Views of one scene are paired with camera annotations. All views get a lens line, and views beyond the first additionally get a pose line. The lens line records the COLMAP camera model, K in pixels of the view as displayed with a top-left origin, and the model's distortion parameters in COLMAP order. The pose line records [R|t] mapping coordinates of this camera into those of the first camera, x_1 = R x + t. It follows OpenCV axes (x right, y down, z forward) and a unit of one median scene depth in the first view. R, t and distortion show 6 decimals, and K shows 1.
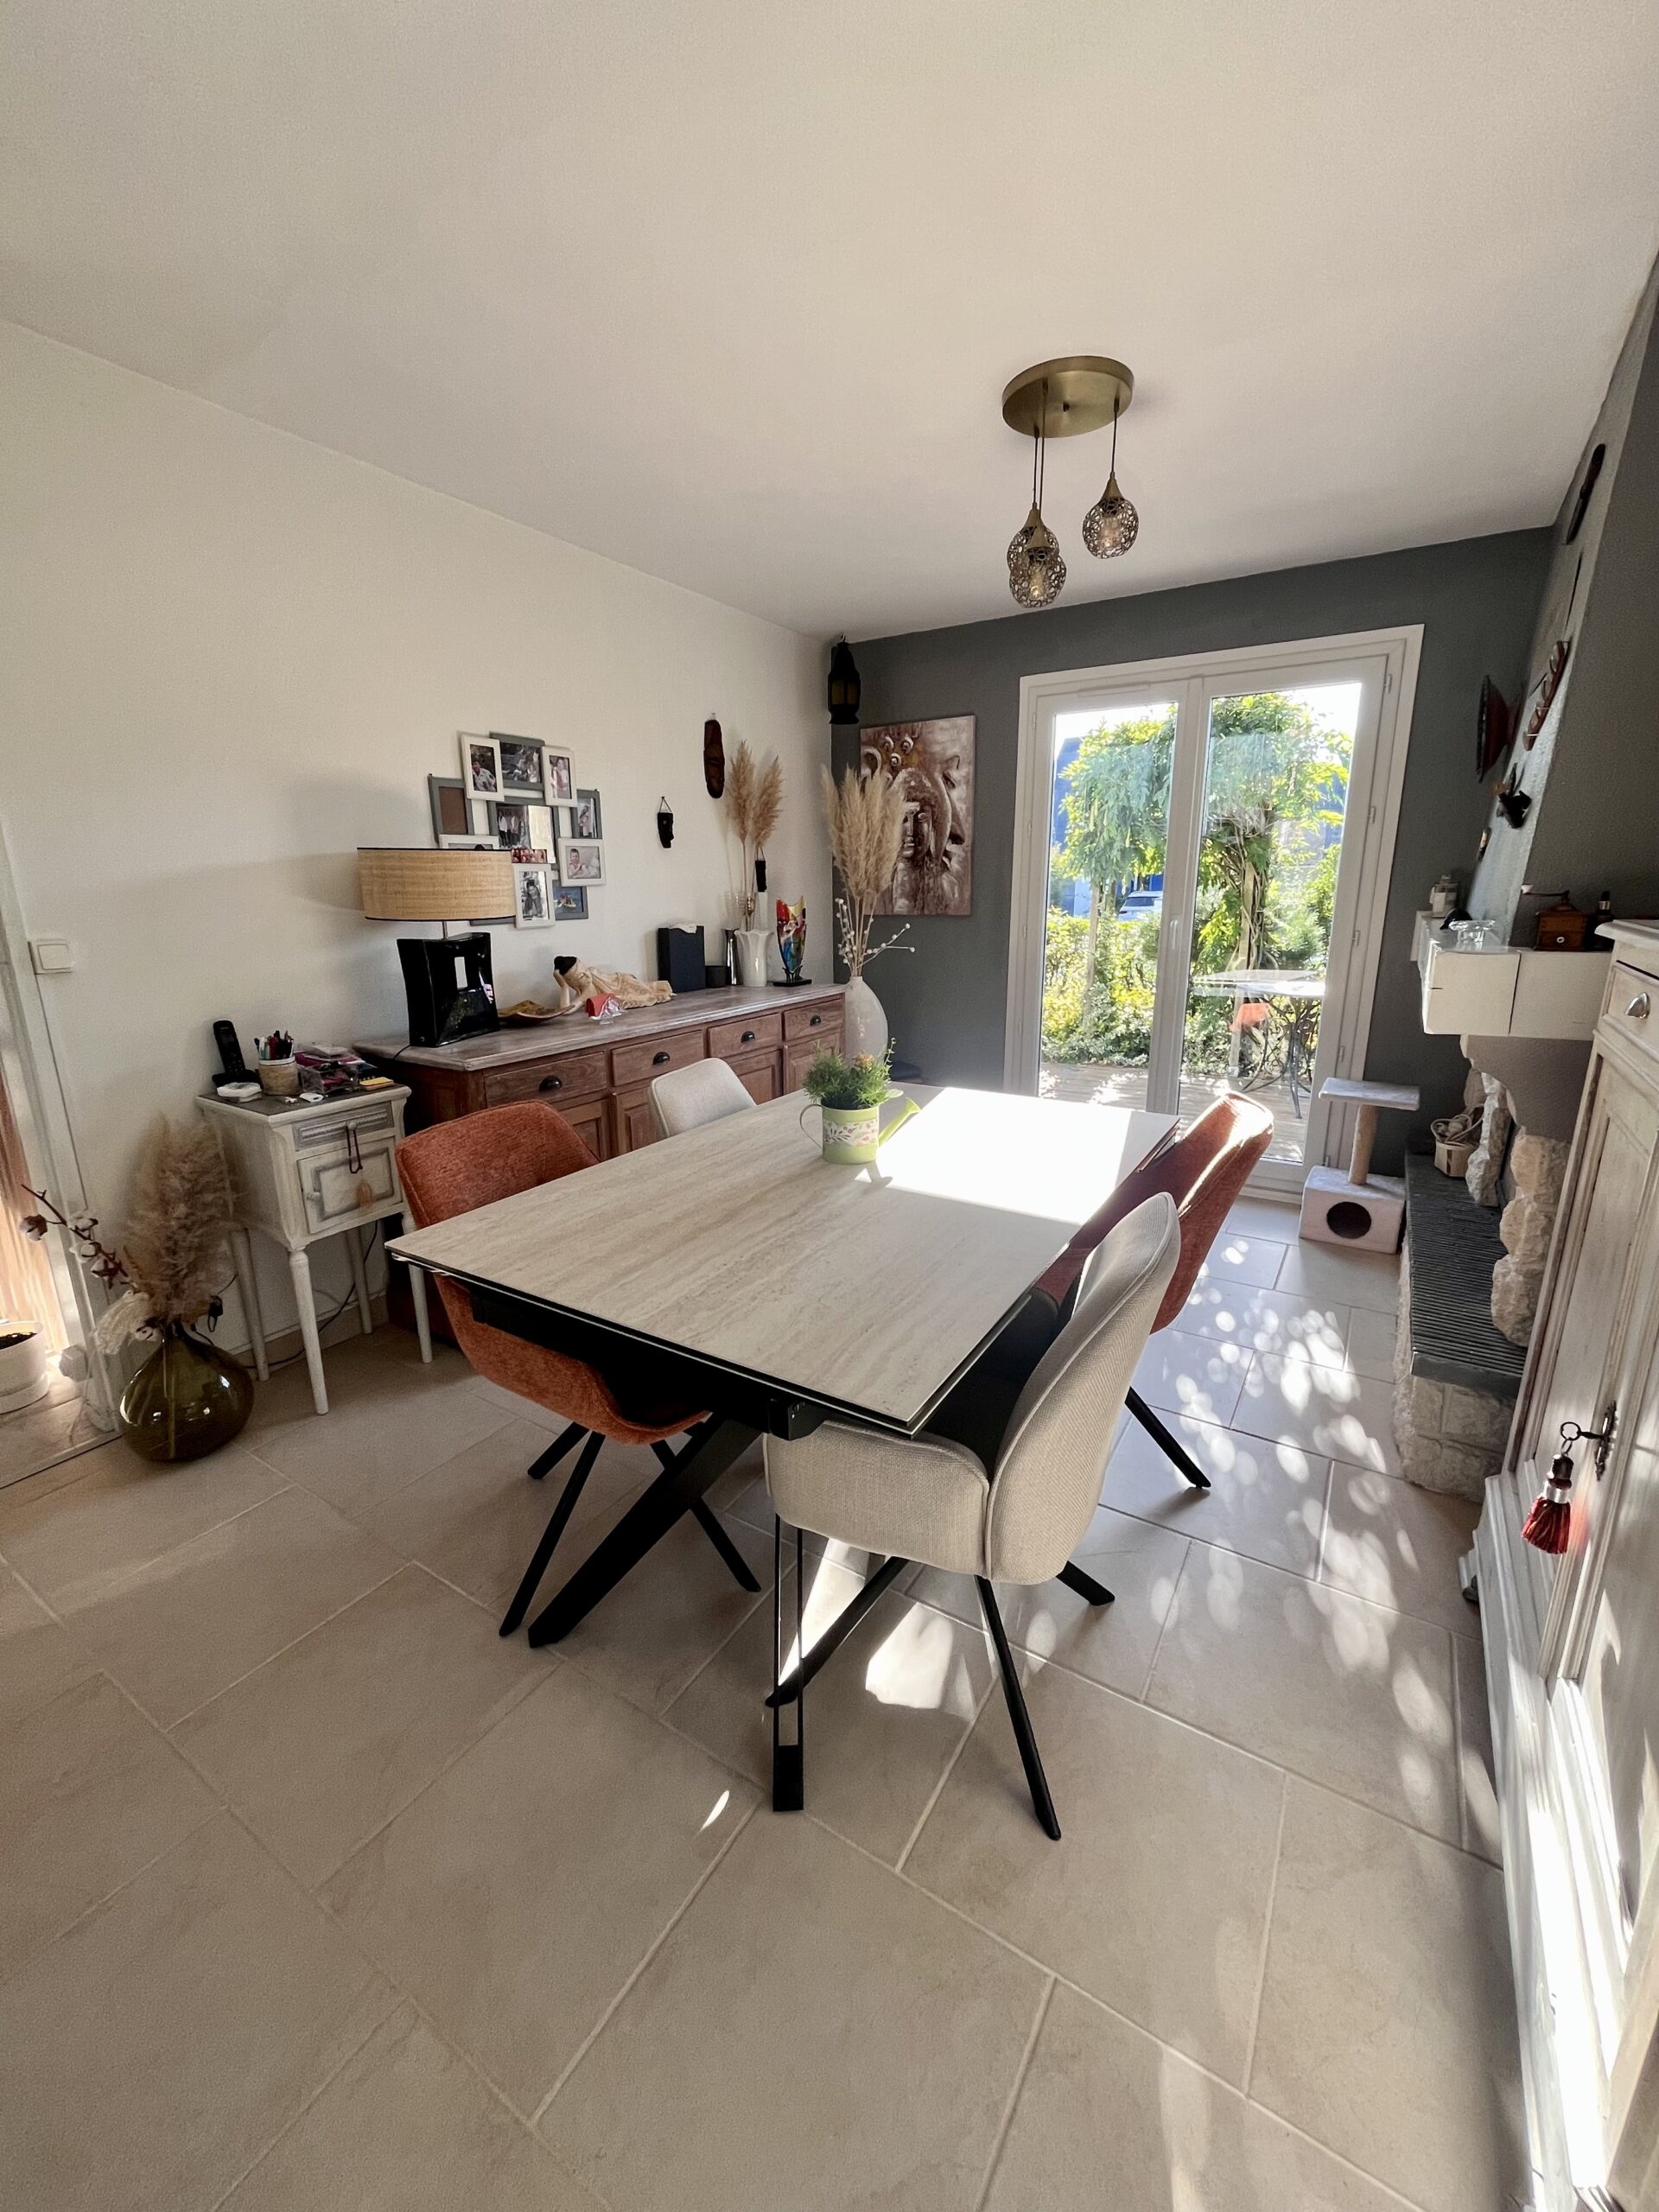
lens RADIAL K [[891.0, 0, 826.5], [0, 891.0, 1102.5], [0, 0, 1]] dist [-0.010575, -0.000132]
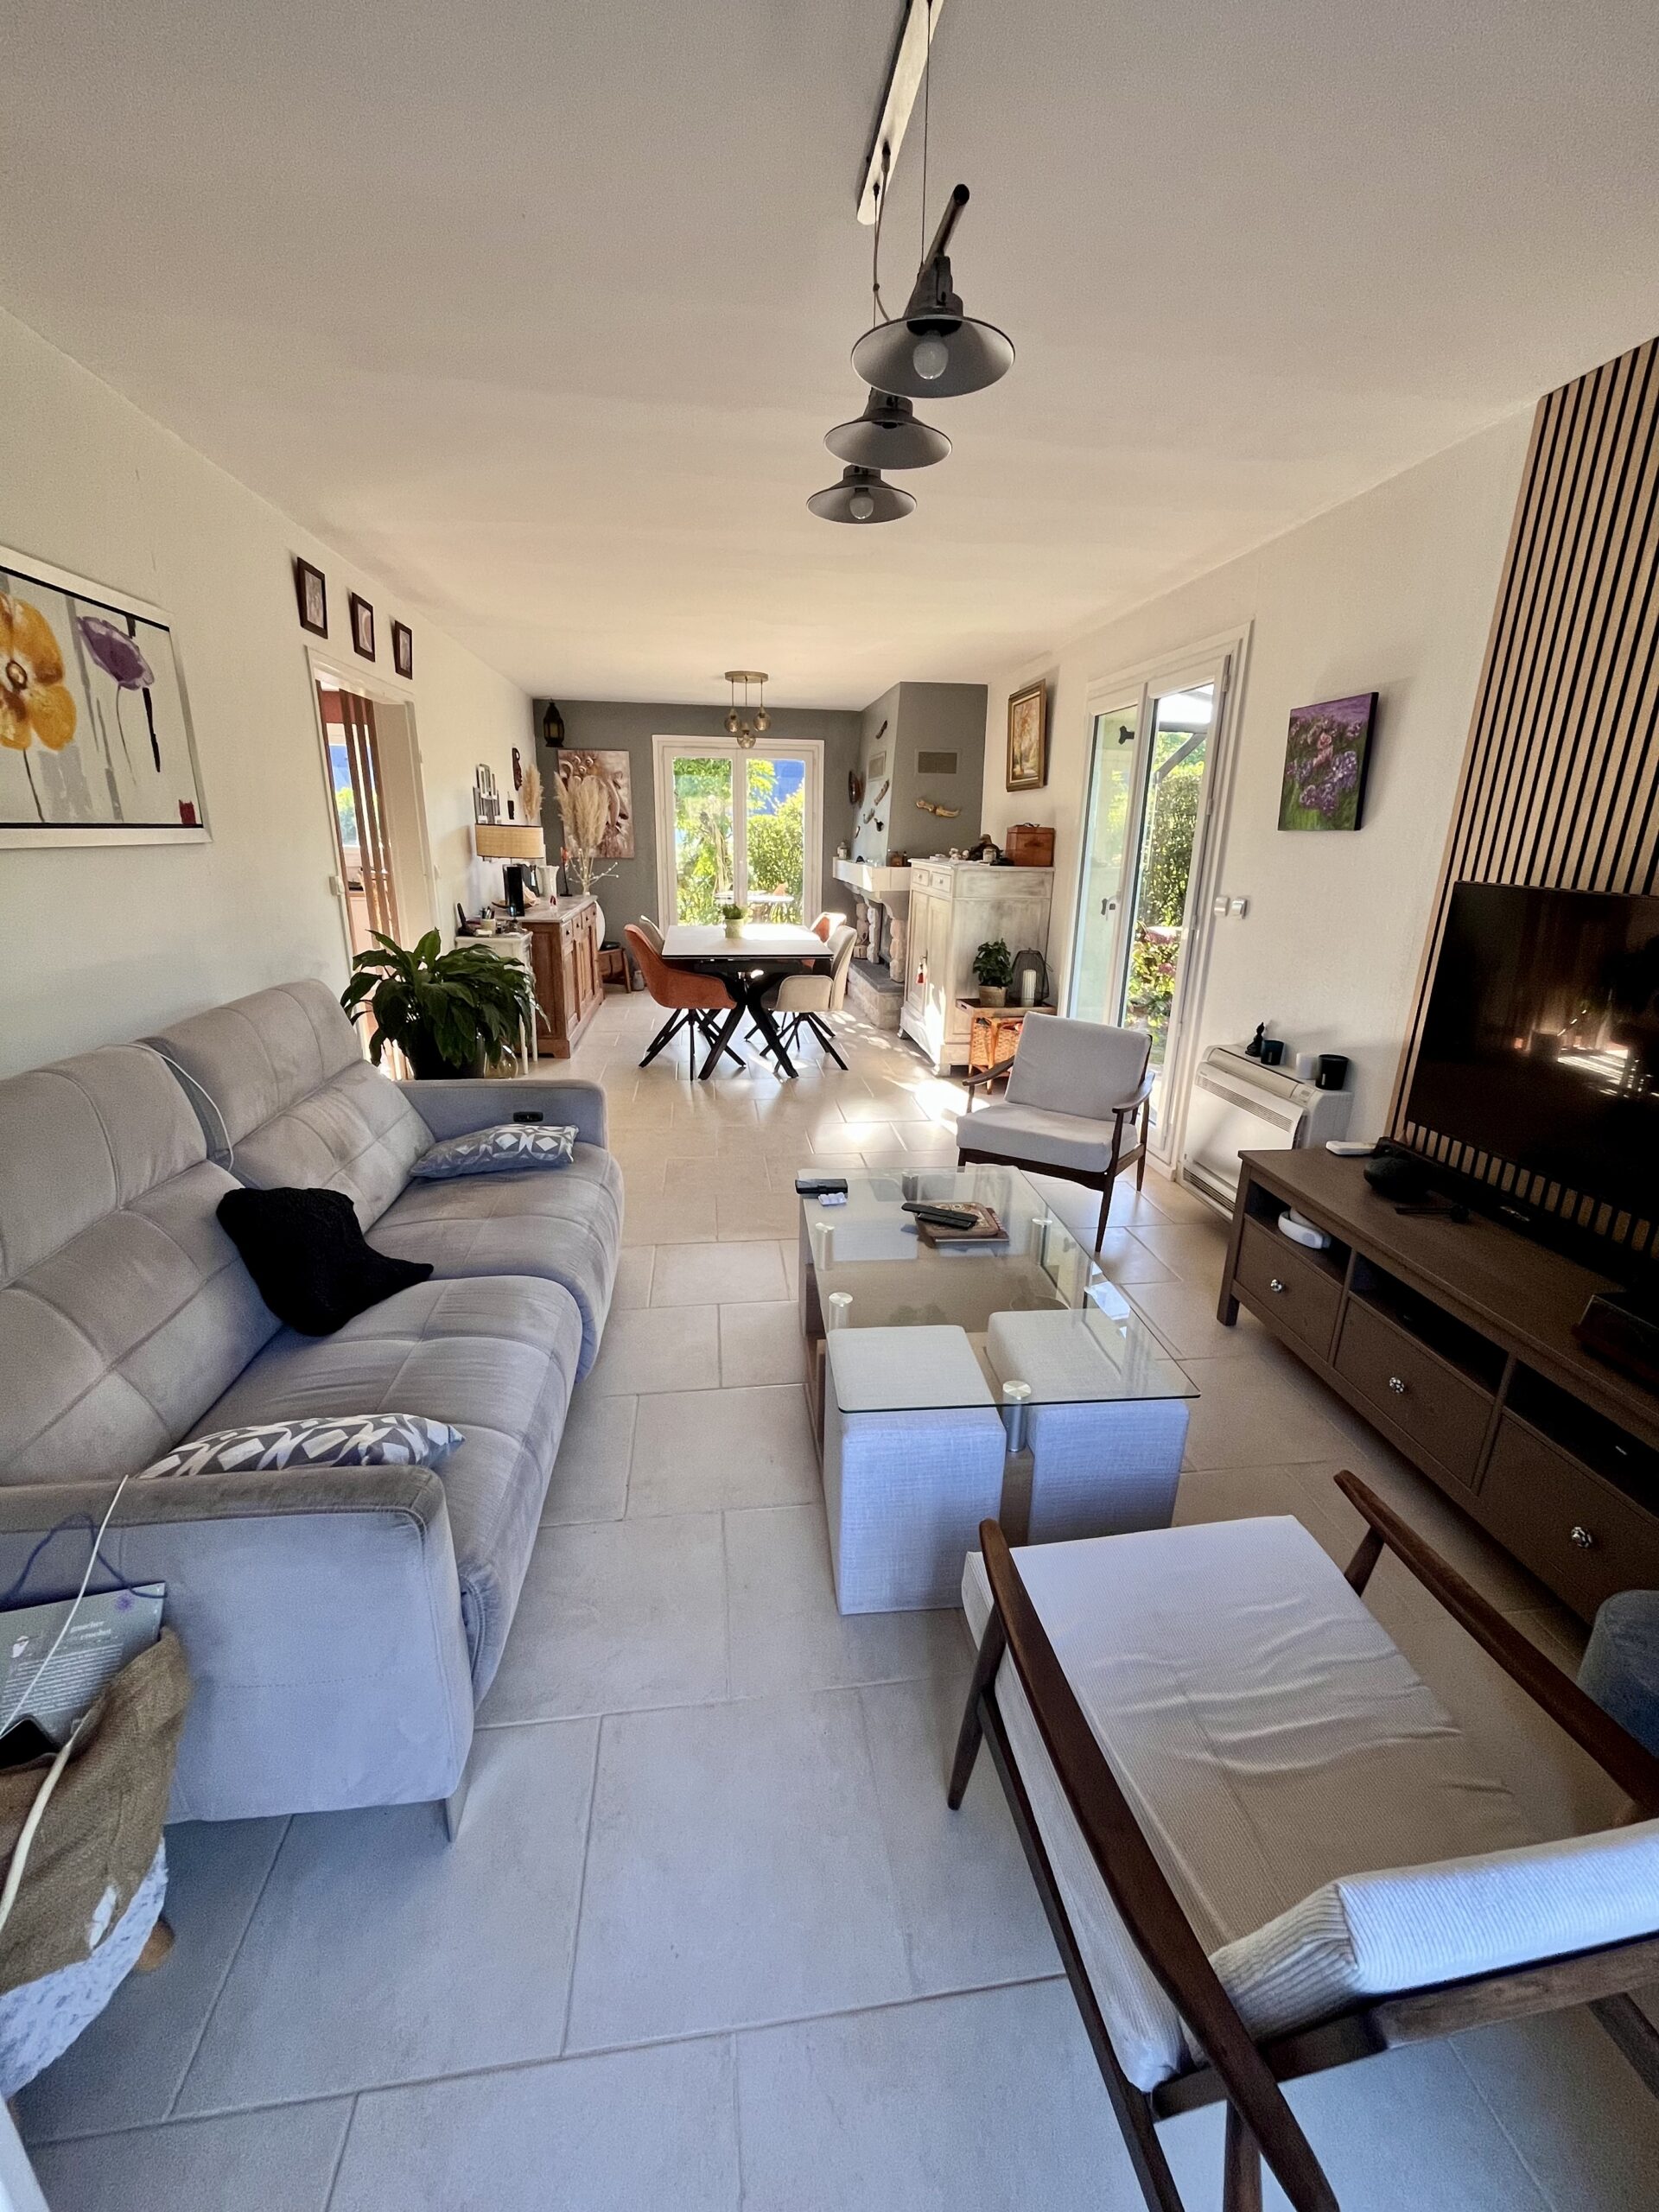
lens RADIAL K [[891.0, 0, 833.2], [0, 891.0, 1101.5], [0, 0, 1]] dist [-0.010575, -0.000132]
pose [[0.762861, -0.164552, 0.625273, -0.791829], [0.129824, 0.986360, 0.101187, 0.162877], [-0.633395, 0.003984, 0.773818, -0.725081]]
